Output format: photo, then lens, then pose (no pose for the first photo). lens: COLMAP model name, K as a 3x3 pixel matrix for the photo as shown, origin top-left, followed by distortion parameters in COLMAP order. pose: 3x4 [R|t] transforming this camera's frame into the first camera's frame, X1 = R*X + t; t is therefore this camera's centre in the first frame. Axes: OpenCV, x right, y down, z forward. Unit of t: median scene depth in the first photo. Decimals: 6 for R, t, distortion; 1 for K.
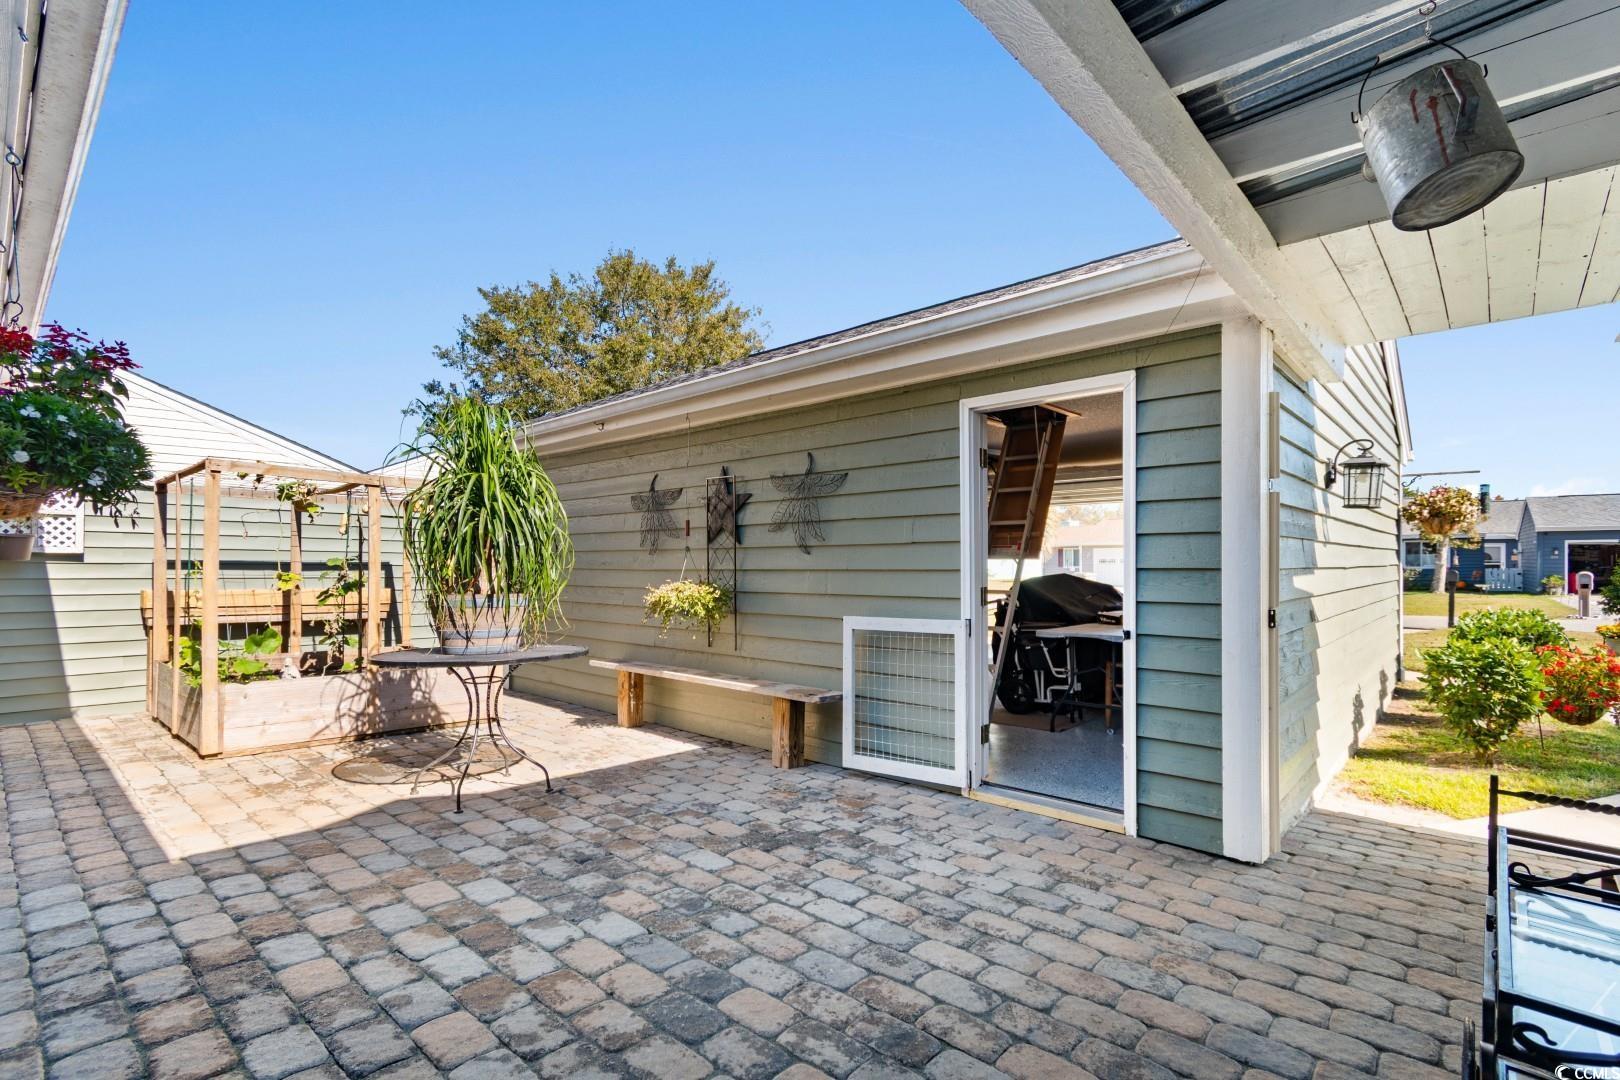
lens RADIAL K [[717.0, 0, 805.6], [0, 717.0, 555.9], [0, 0, 1]] dist [0.002171, -0.000750]
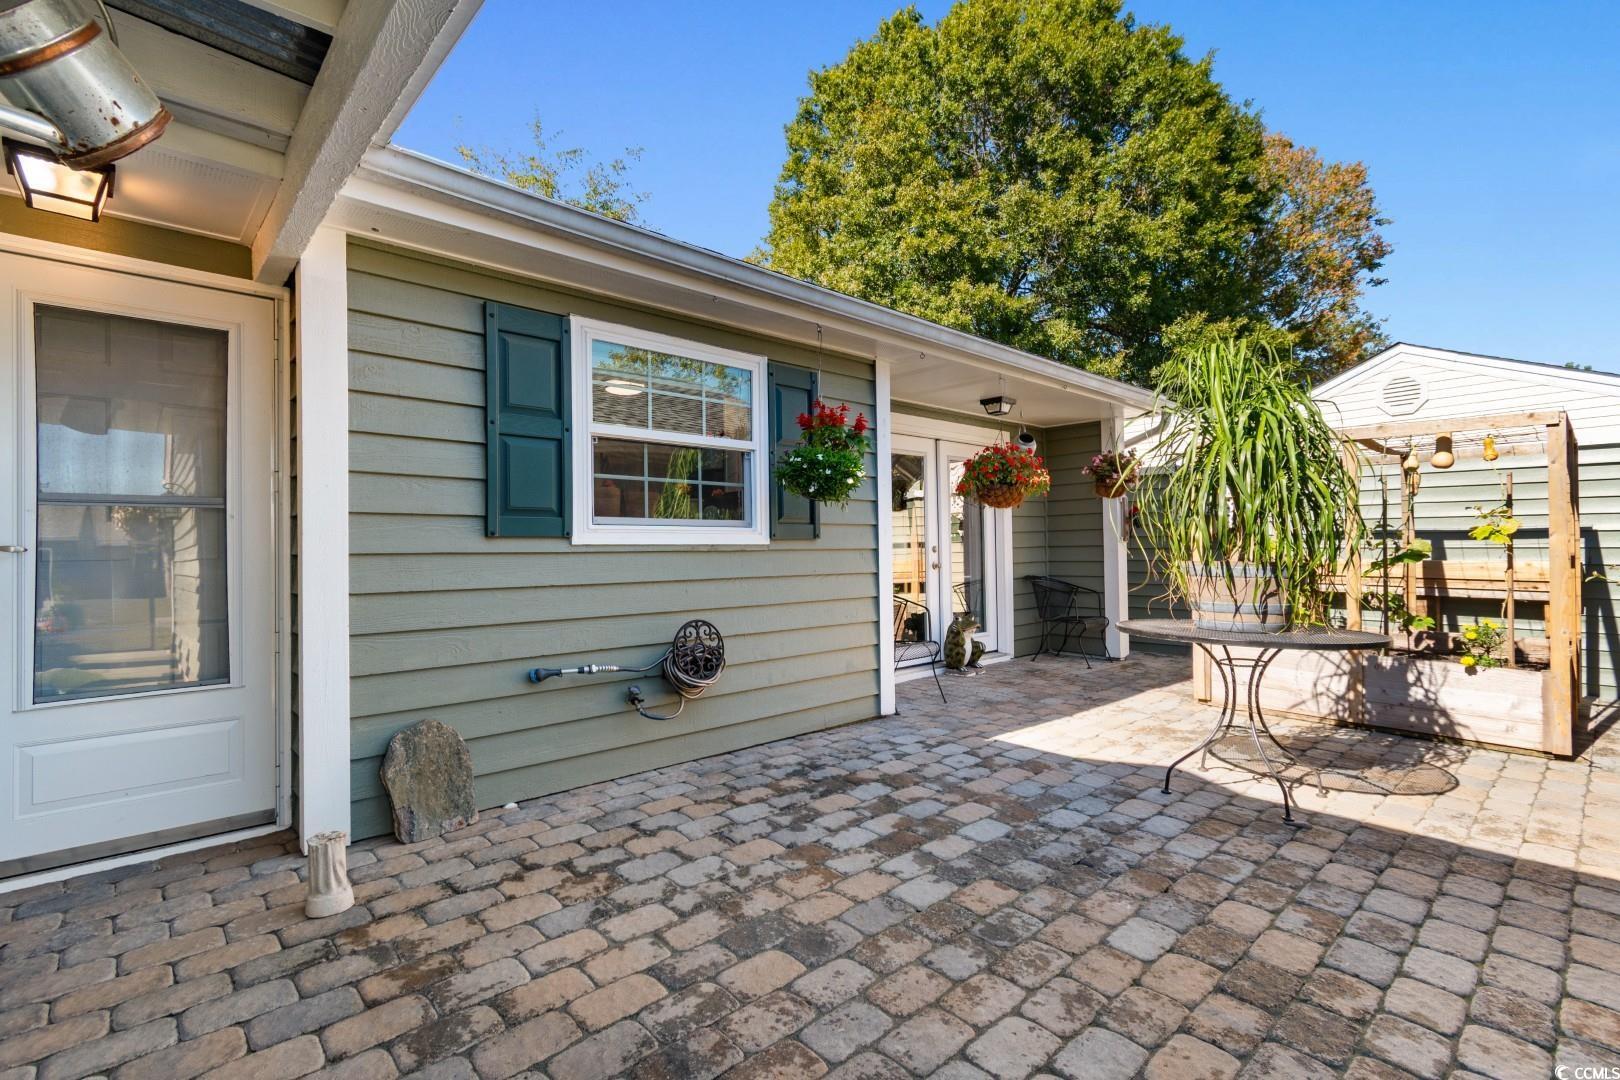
lens RADIAL K [[717.0, 0, 805.6], [0, 717.0, 555.9], [0, 0, 1]] dist [0.002171, -0.000750]
pose [[-0.041419, 0.011103, -0.999080, 0.564515], [0.025118, 0.999634, 0.010068, 0.031821], [0.998826, -0.024678, -0.041682, 0.691667]]
